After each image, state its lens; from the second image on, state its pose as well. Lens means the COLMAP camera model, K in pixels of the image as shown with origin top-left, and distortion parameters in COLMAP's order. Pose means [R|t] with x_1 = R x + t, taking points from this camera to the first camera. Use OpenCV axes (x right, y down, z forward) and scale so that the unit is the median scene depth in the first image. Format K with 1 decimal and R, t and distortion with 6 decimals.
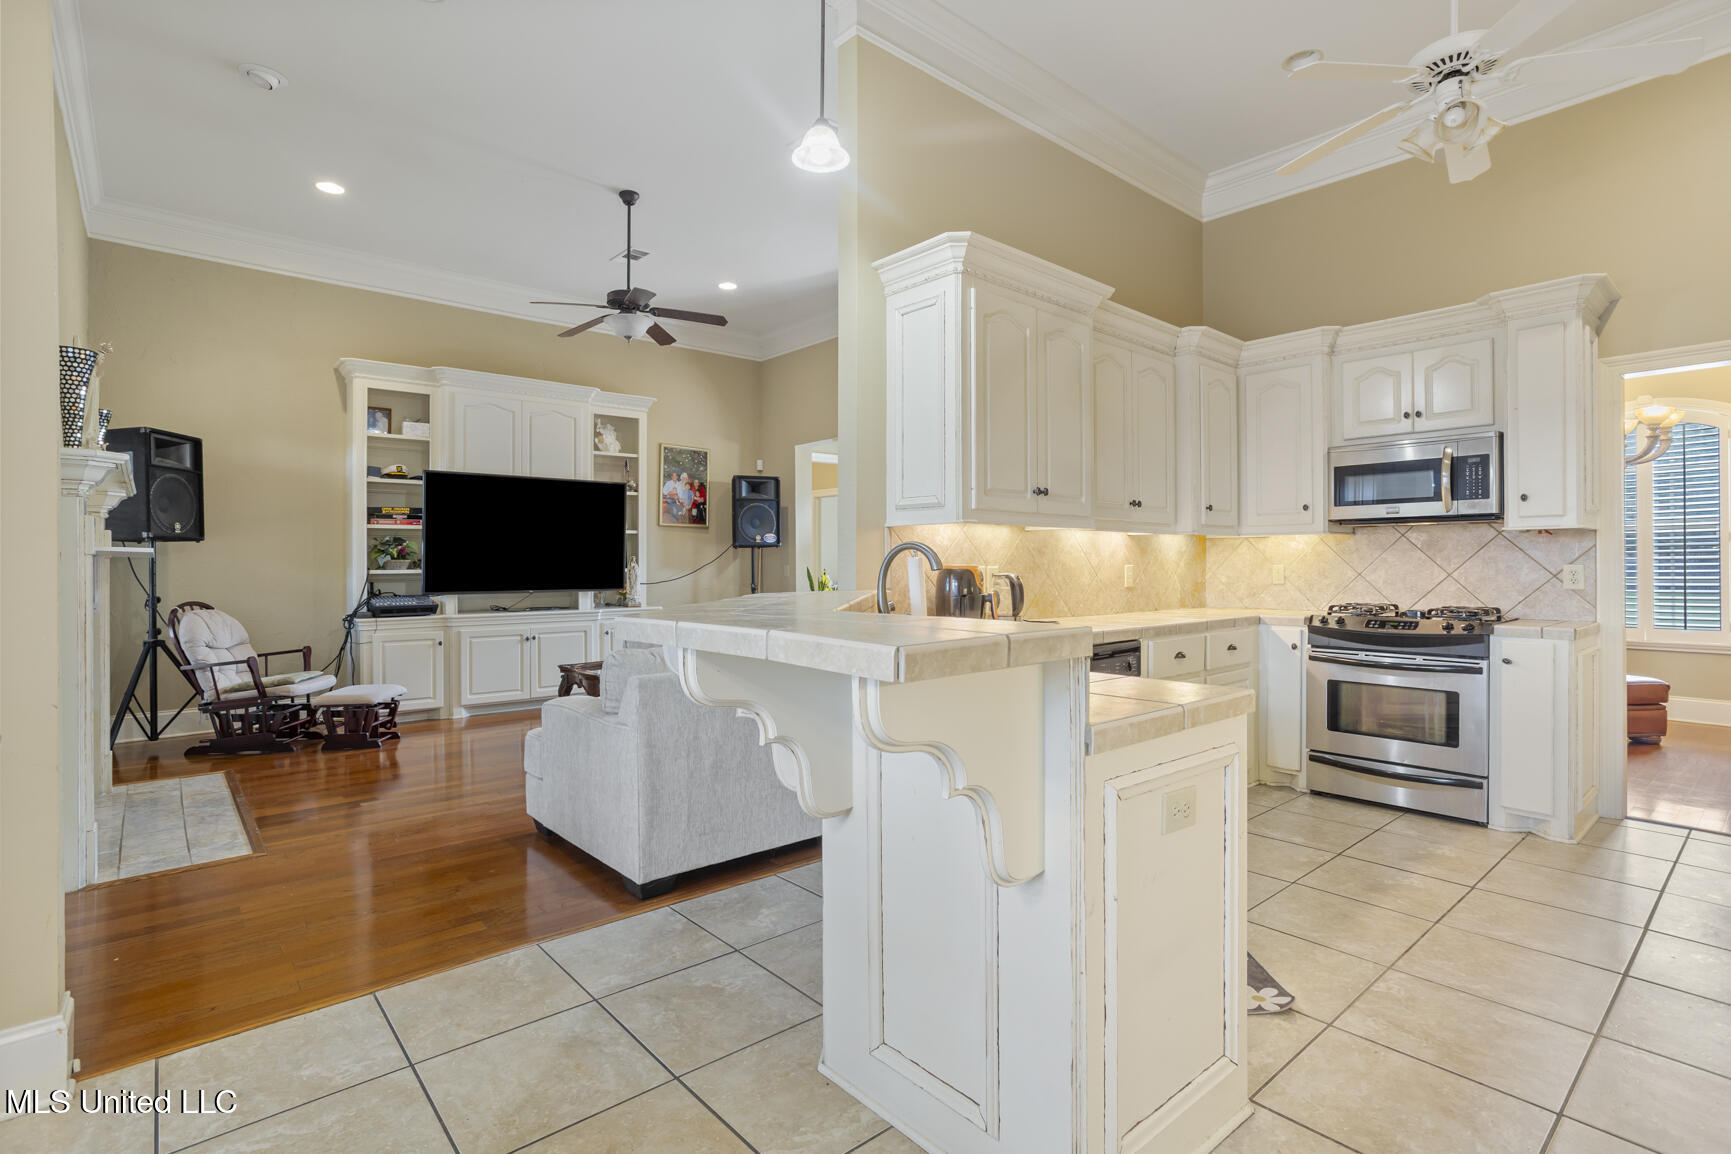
lens RADIAL K [[829.0, 0, 862.8], [0, 829.0, 564.2], [0, 0, 1]] dist [-0.041209, 0.035558]
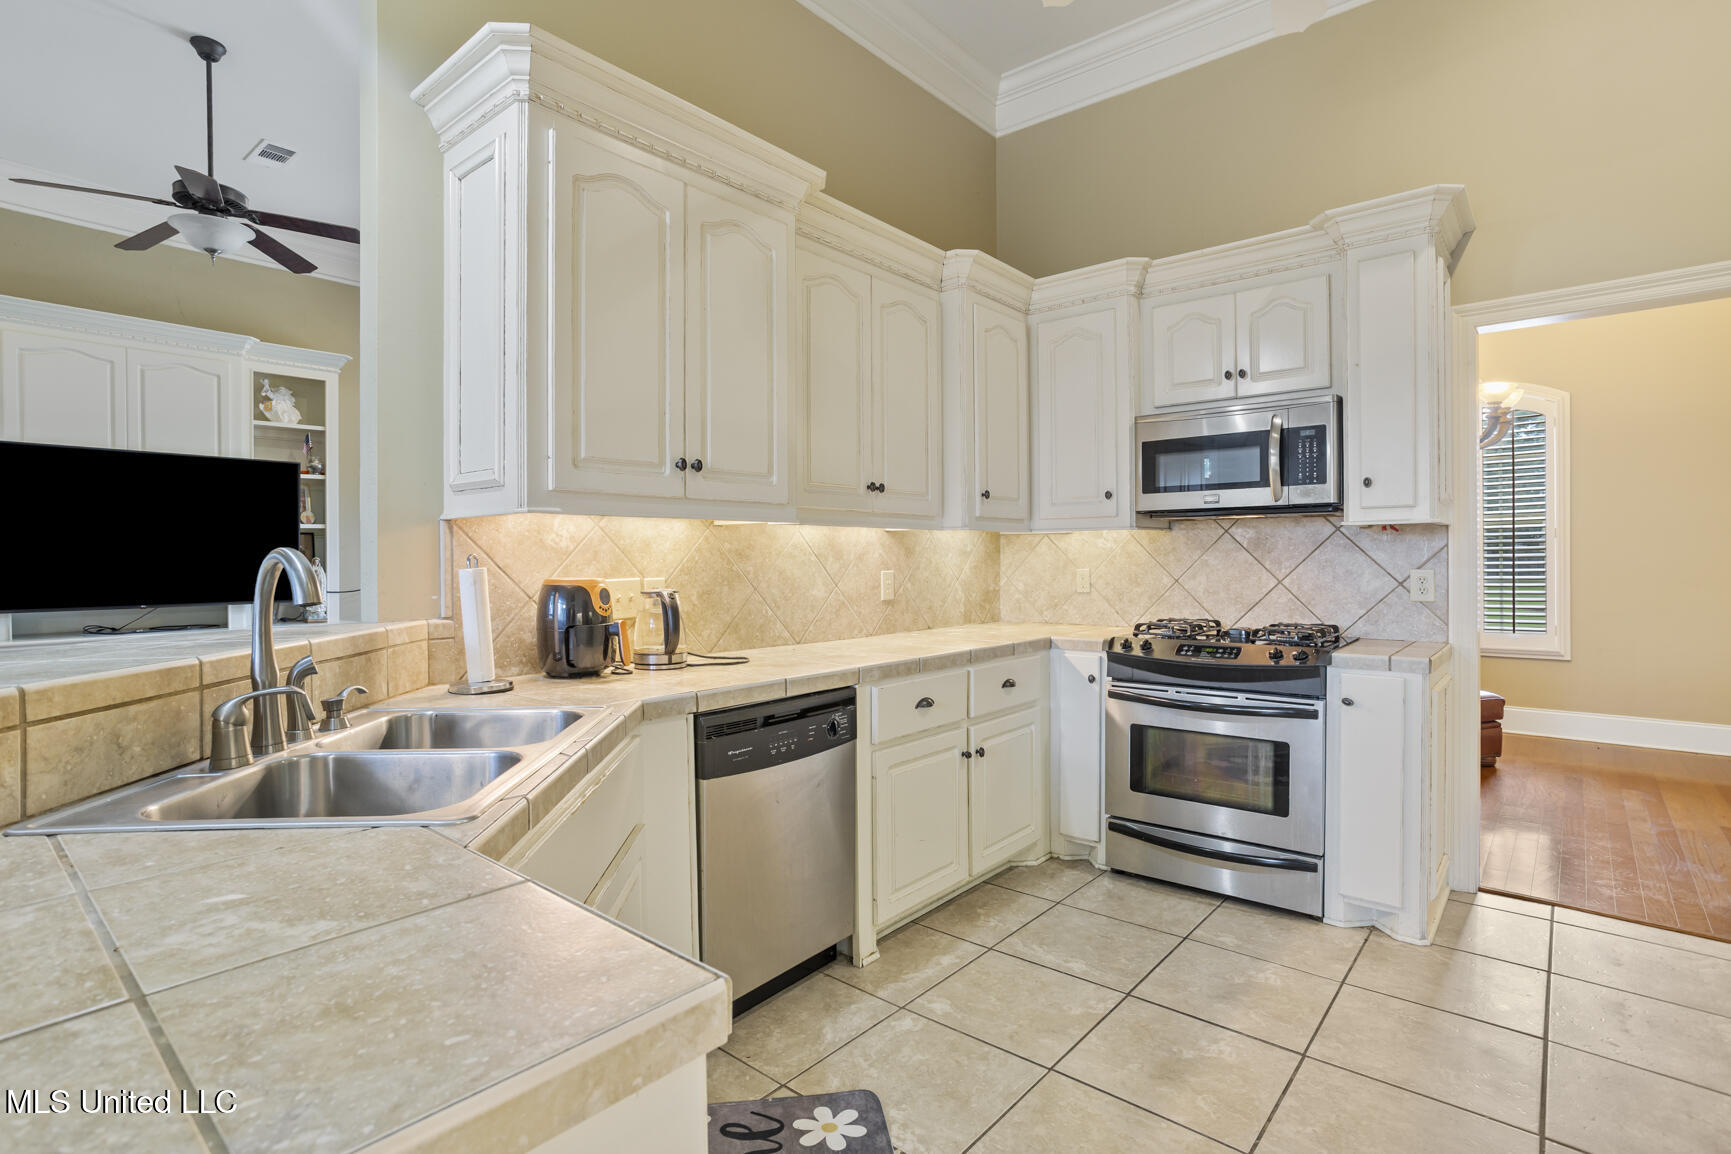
lens RADIAL K [[829.0, 0, 862.8], [0, 829.0, 564.2], [0, 0, 1]] dist [-0.041209, 0.035558]
pose [[0.989982, -0.005172, 0.141097, 0.181416], [0.004105, 0.999961, 0.007853, -0.010387], [-0.141133, -0.007195, 0.989965, 0.239954]]
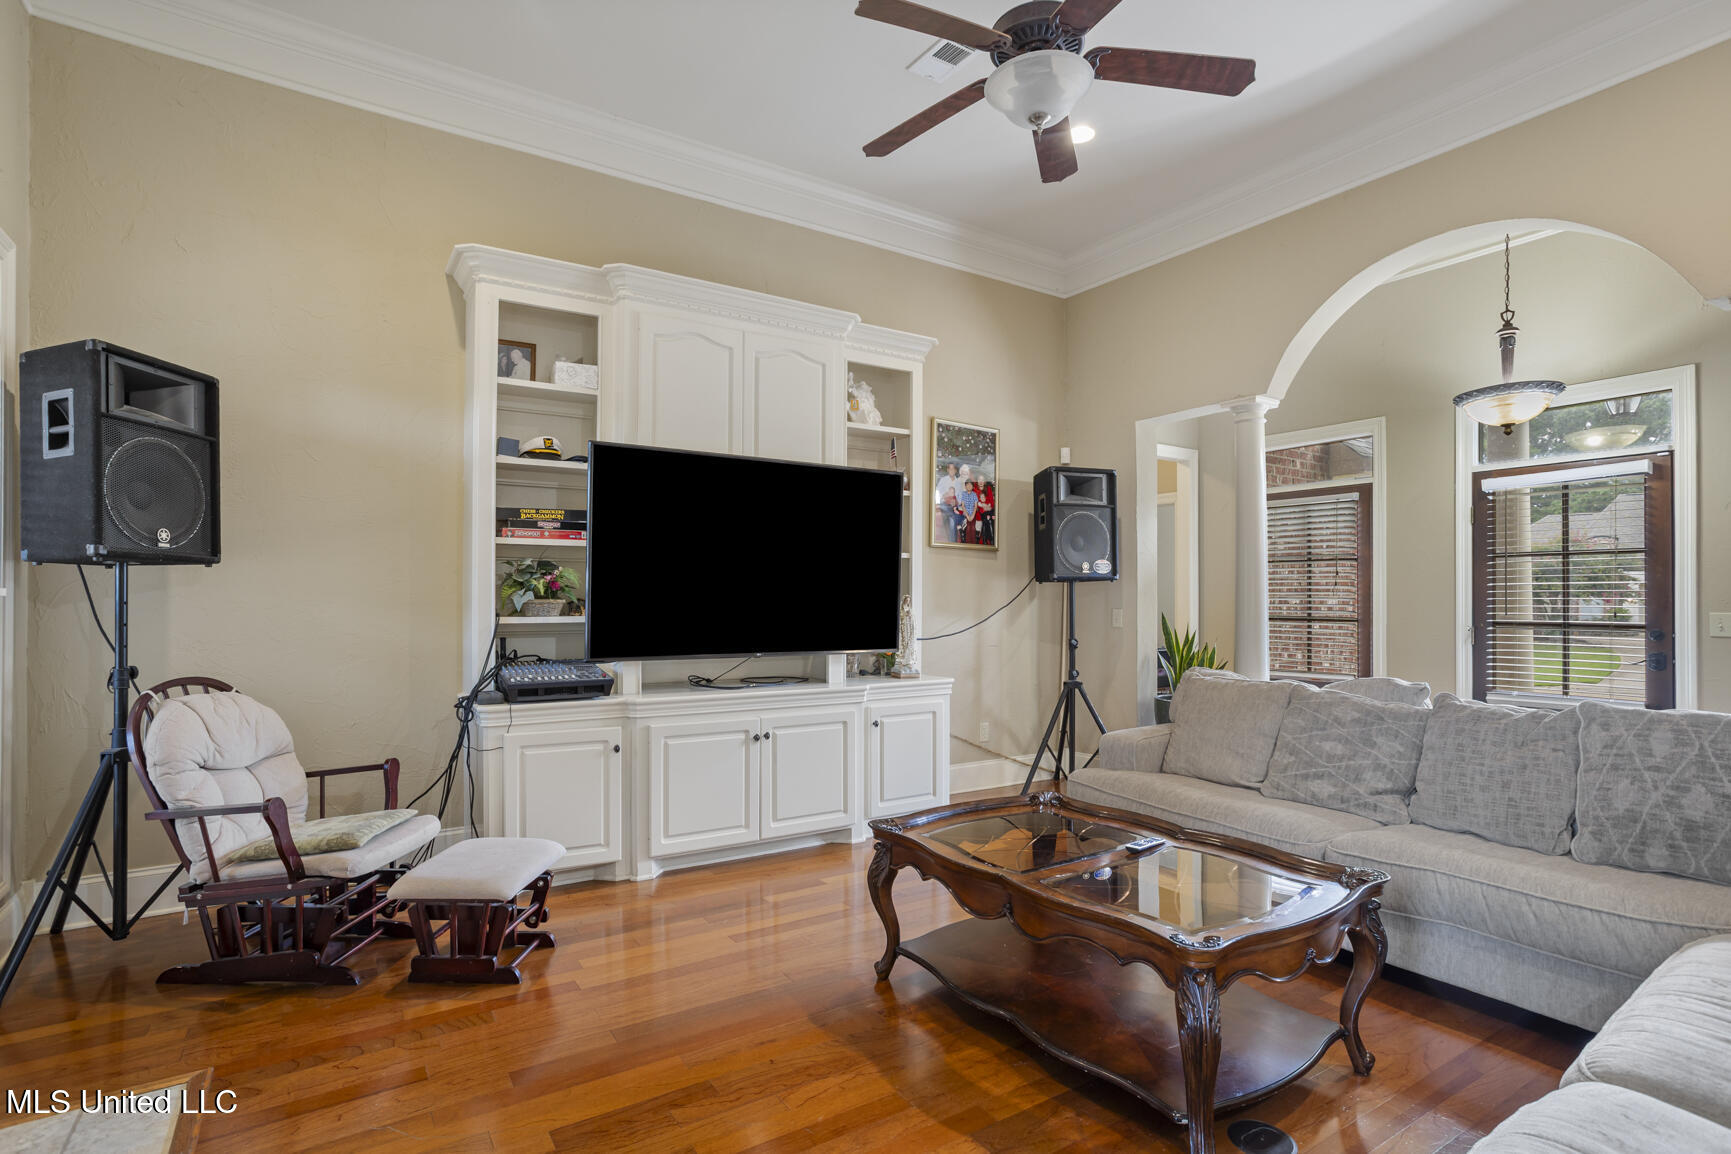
lens RADIAL K [[848.4, 0, 864.1], [0, 848.4, 605.0], [0, 0, 1]] dist [-0.052460, 0.038478]
pose [[0.990602, 0.004025, -0.136713, -0.328514], [-0.003993, 0.999992, 0.000511, -0.003179], [0.136714, 0.000039, 0.990611, 0.553674]]
